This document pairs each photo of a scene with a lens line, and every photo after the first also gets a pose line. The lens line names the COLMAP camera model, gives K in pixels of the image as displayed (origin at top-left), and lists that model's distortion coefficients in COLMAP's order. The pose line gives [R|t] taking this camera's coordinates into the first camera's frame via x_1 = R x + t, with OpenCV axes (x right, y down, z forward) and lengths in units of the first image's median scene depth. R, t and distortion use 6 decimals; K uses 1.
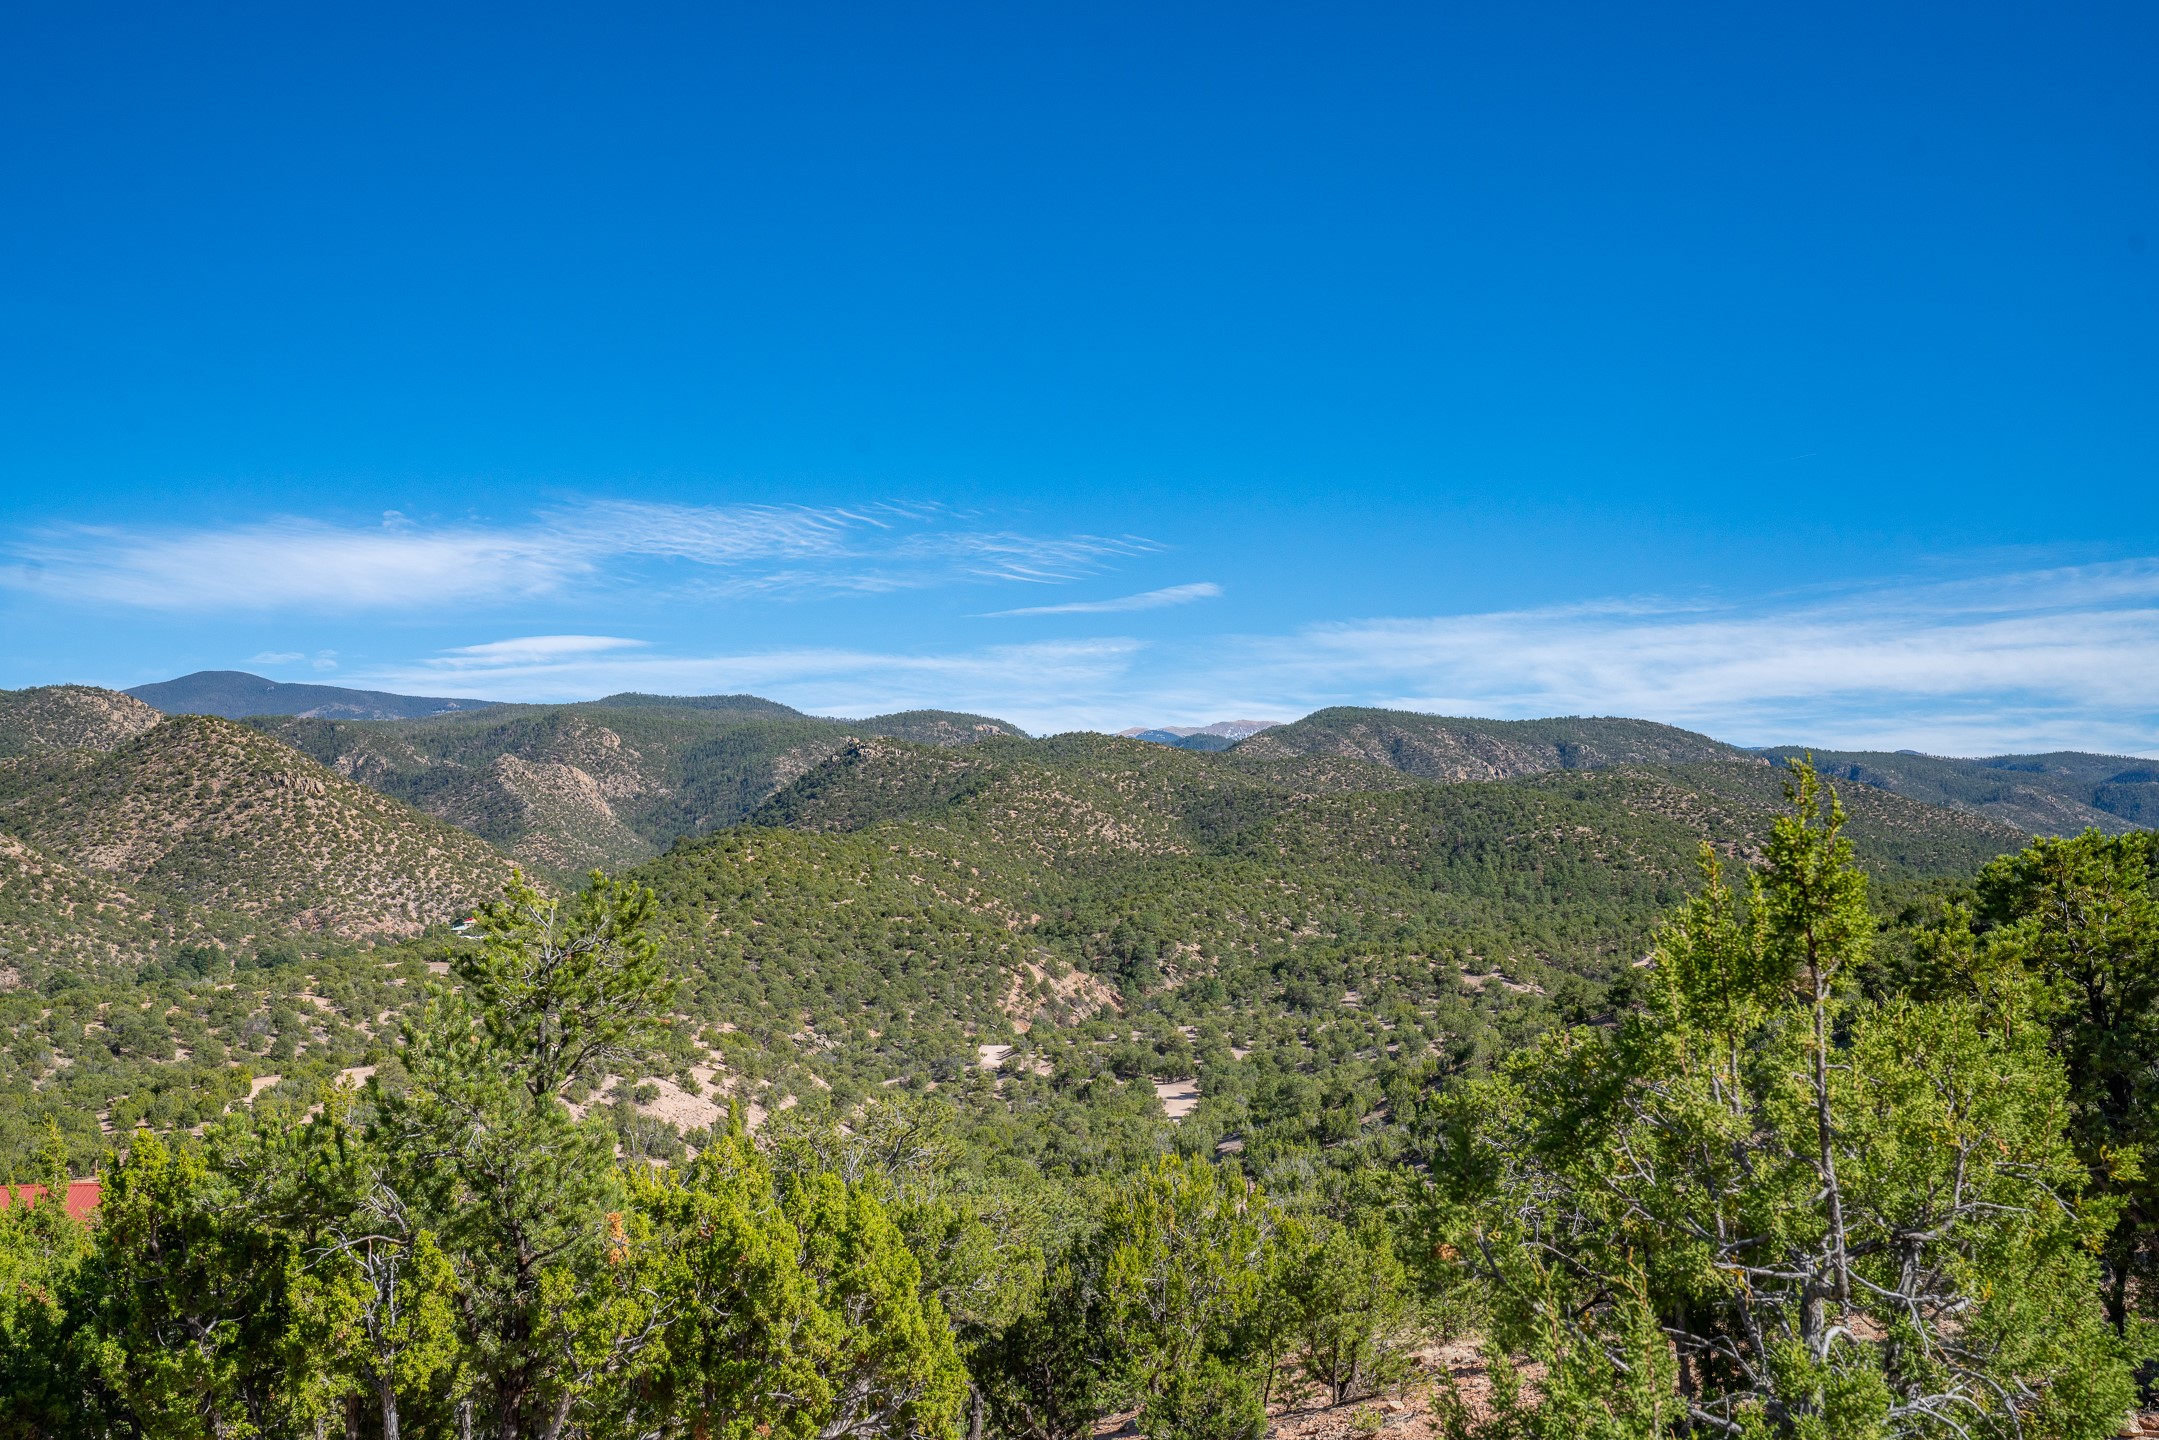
lens RADIAL K [[2019.0, 0, 1088.8], [0, 2019.0, 740.0], [0, 0, 1]] dist [0.009829, 0.000000]
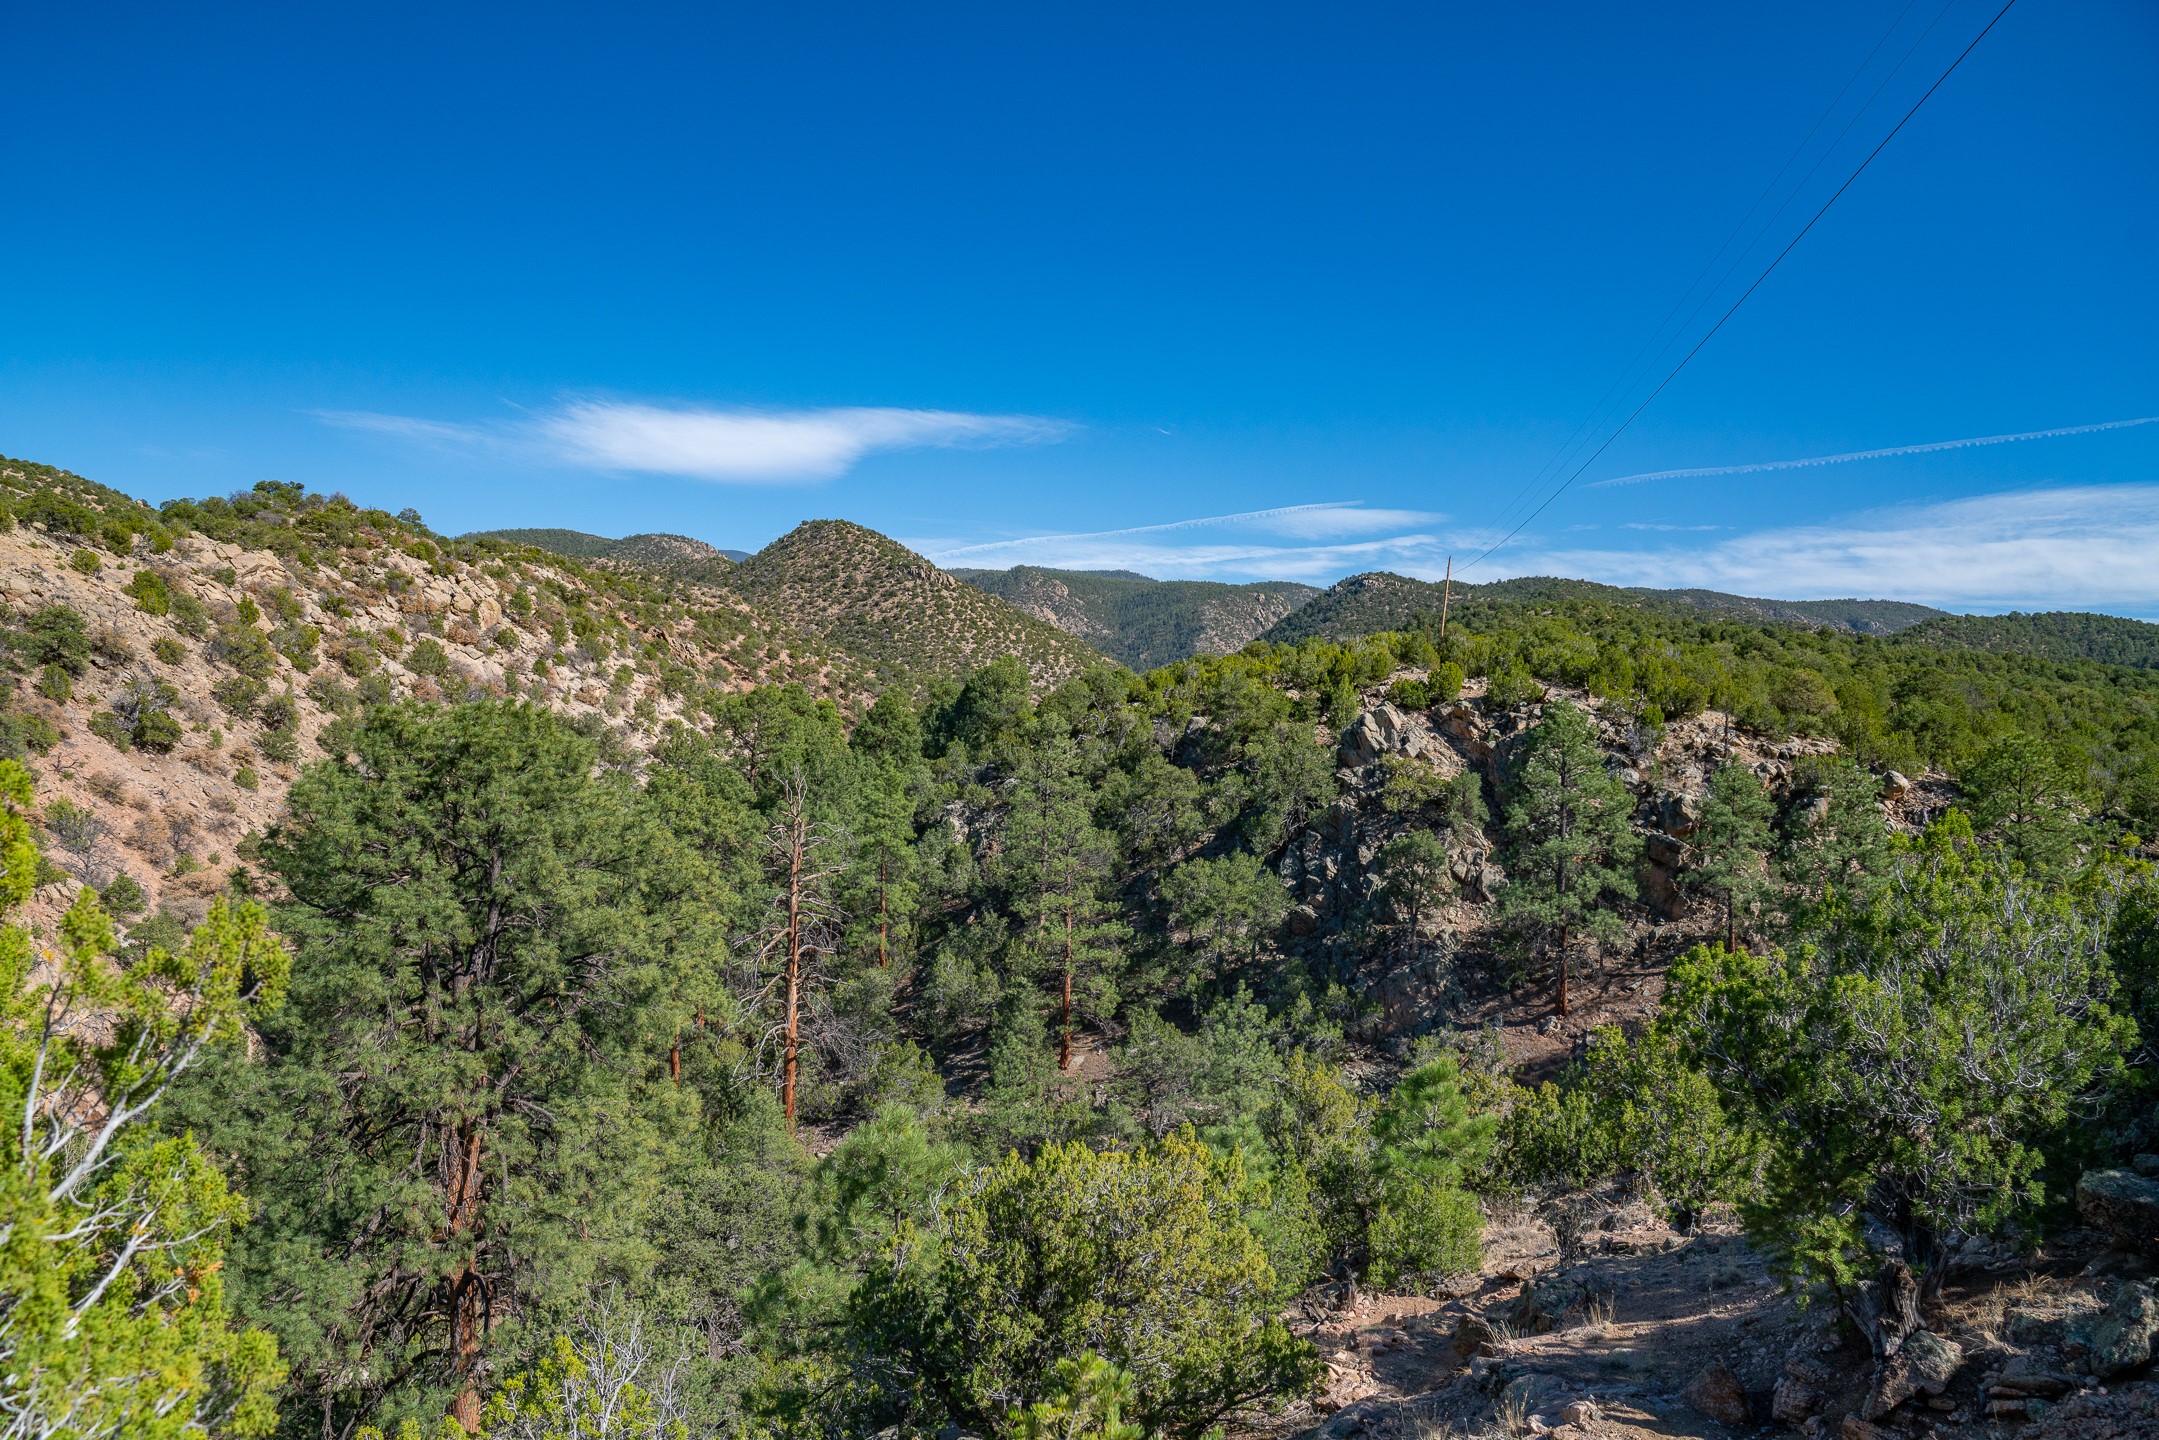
lens RADIAL K [[1531.5, 0, 1071.8], [0, 1531.5, 726.6], [0, 0, 1]] dist [-0.106617, 0.081277]
pose [[0.984268, 0.040293, -0.172028, -0.176289], [-0.028097, 0.996954, 0.072753, 0.040786], [0.174436, -0.066775, 0.982402, 0.204635]]
